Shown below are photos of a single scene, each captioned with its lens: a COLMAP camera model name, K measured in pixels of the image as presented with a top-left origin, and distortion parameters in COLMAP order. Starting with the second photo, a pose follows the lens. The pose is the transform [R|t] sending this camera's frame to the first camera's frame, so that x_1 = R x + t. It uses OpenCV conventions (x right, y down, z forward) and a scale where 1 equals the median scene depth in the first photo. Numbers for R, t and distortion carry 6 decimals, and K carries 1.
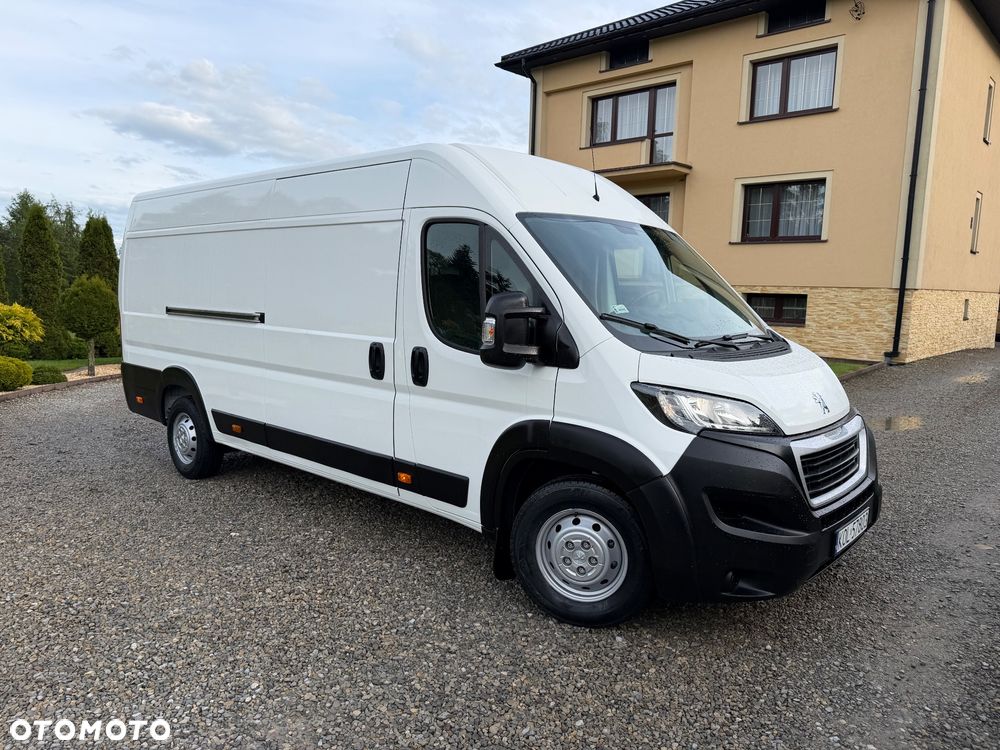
lens RADIAL K [[708.5, 0, 500.0], [0, 708.5, 375.0], [0, 0, 1]] dist [0.039660, -0.062066]
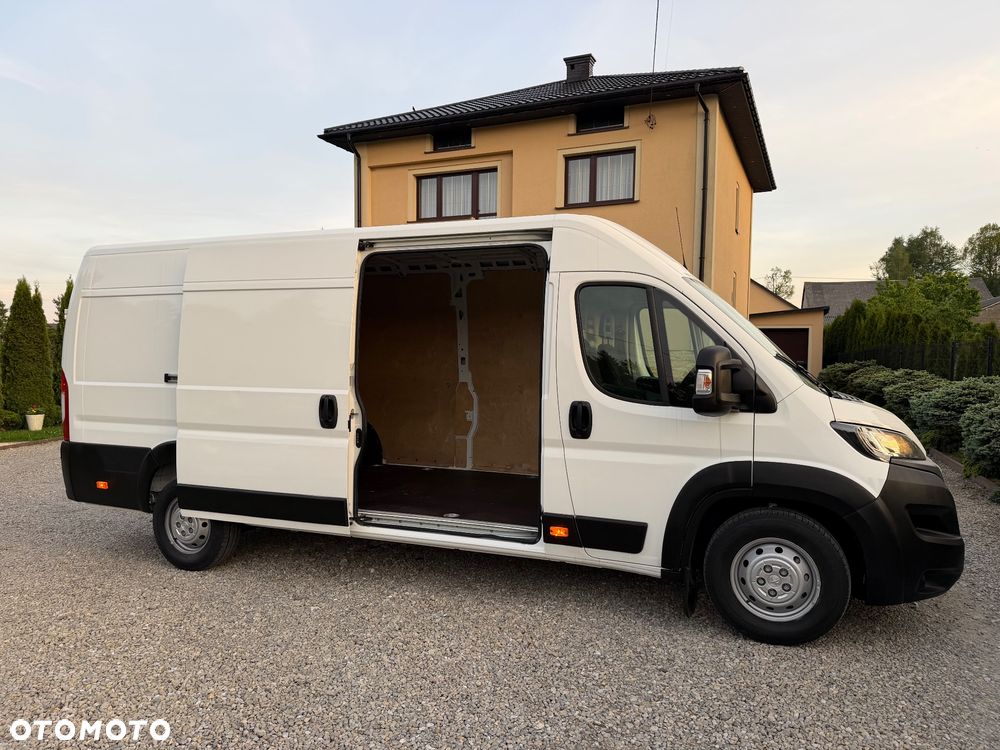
lens RADIAL K [[673.9, 0, 504.6], [0, 673.9, 392.8], [0, 0, 1]] dist [0.101486, -0.118344]
pose [[0.939983, -0.033732, 0.339550, -0.147536], [0.055906, 0.996879, -0.055732, -0.000891], [-0.336611, 0.071370, 0.938935, 0.026590]]
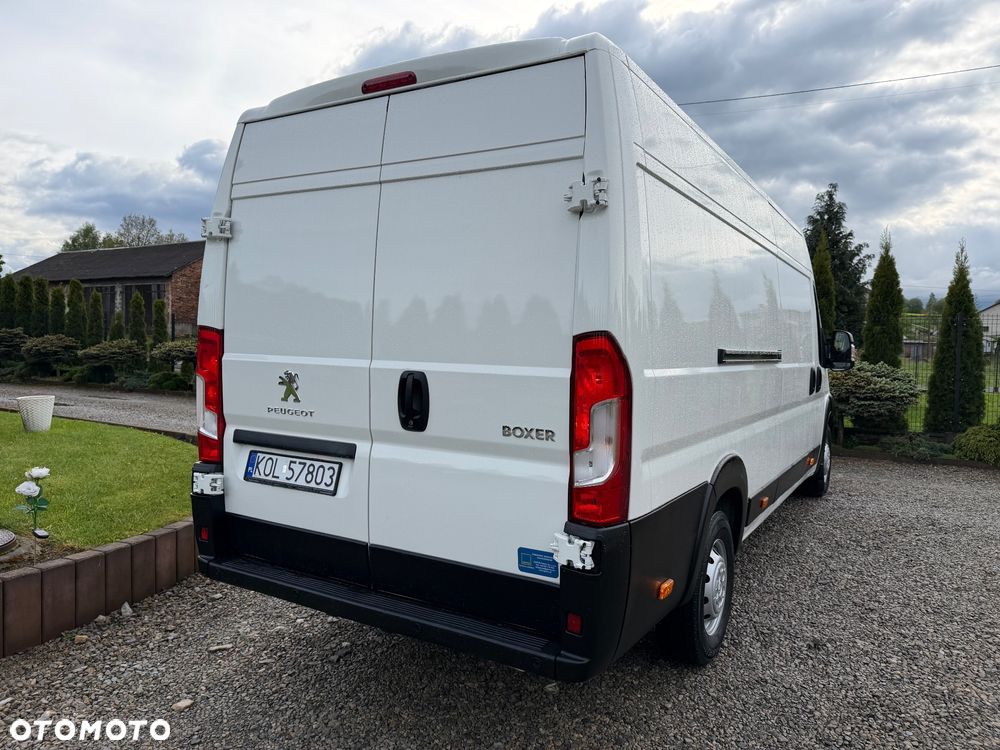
lens RADIAL K [[711.4, 0, 500.0], [0, 711.4, 375.0], [0, 0, 1]] dist [0.026145, -0.037277]
pose [[-0.190089, -0.065073, 0.979608, -0.386604], [0.091137, 0.992323, 0.083602, -0.055351], [-0.977528, 0.105171, -0.182699, 0.511830]]
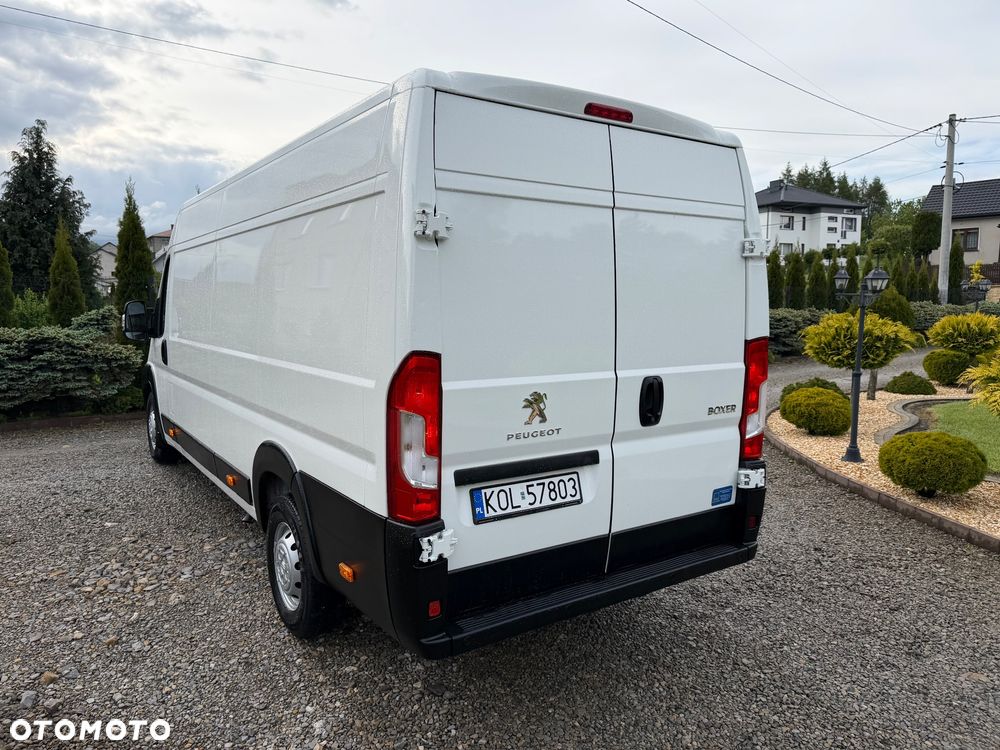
lens RADIAL K [[711.4, 0, 500.0], [0, 711.4, 375.0], [0, 0, 1]] dist [0.026145, -0.037277]
pose [[-0.971505, -0.050436, 0.231591, -0.216577], [0.002689, 0.974689, 0.223548, -0.090727], [-0.237004, 0.217801, -0.946780, 0.708811]]
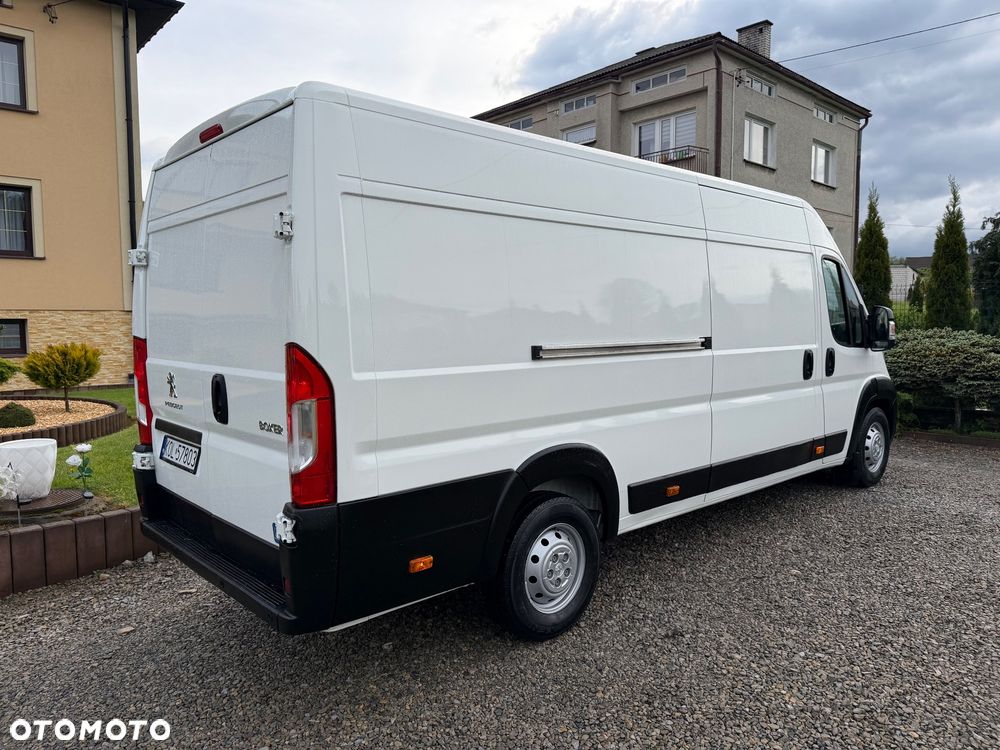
lens RADIAL K [[708.5, 0, 500.0], [0, 708.5, 375.0], [0, 0, 1]] dist [0.039660, -0.062066]
pose [[0.097596, -0.098560, 0.990334, -0.413387], [0.130613, 0.987746, 0.085431, -0.050623], [-0.986618, 0.121013, 0.109273, 0.395178]]
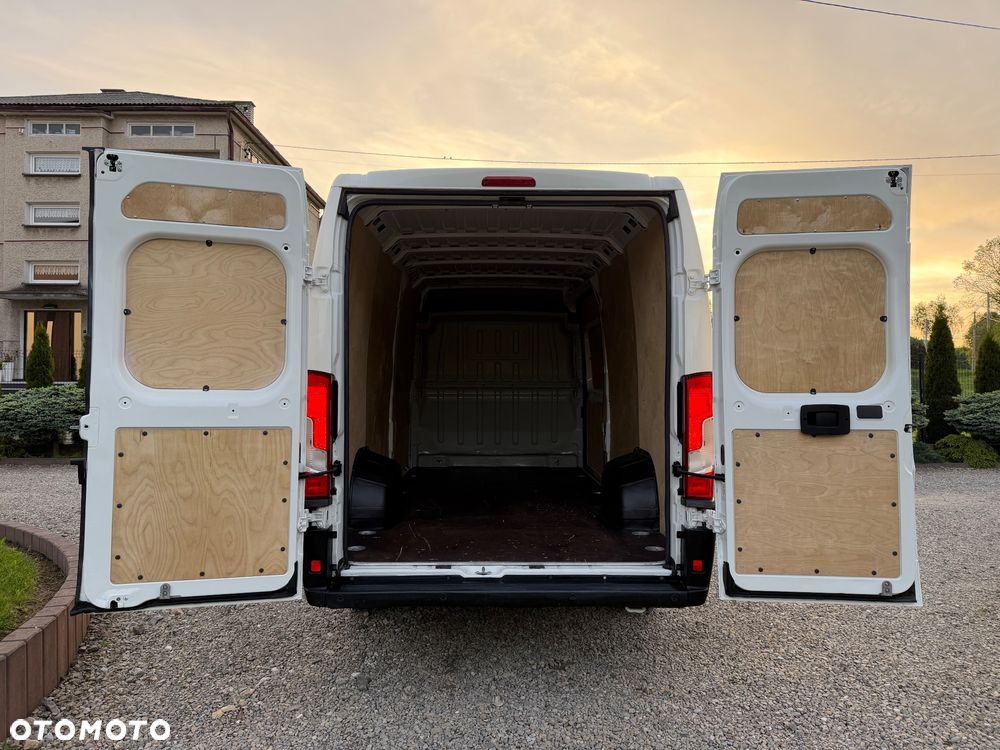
lens RADIAL K [[700.1, 0, 500.0], [0, 700.1, 375.0], [0, 0, 1]] dist [0.064189, -0.077492]
pose [[-0.663112, -0.017292, 0.748320, -0.372077], [0.070280, 0.993878, 0.085245, -0.072325], [-0.745213, 0.109119, -0.657838, 0.647009]]
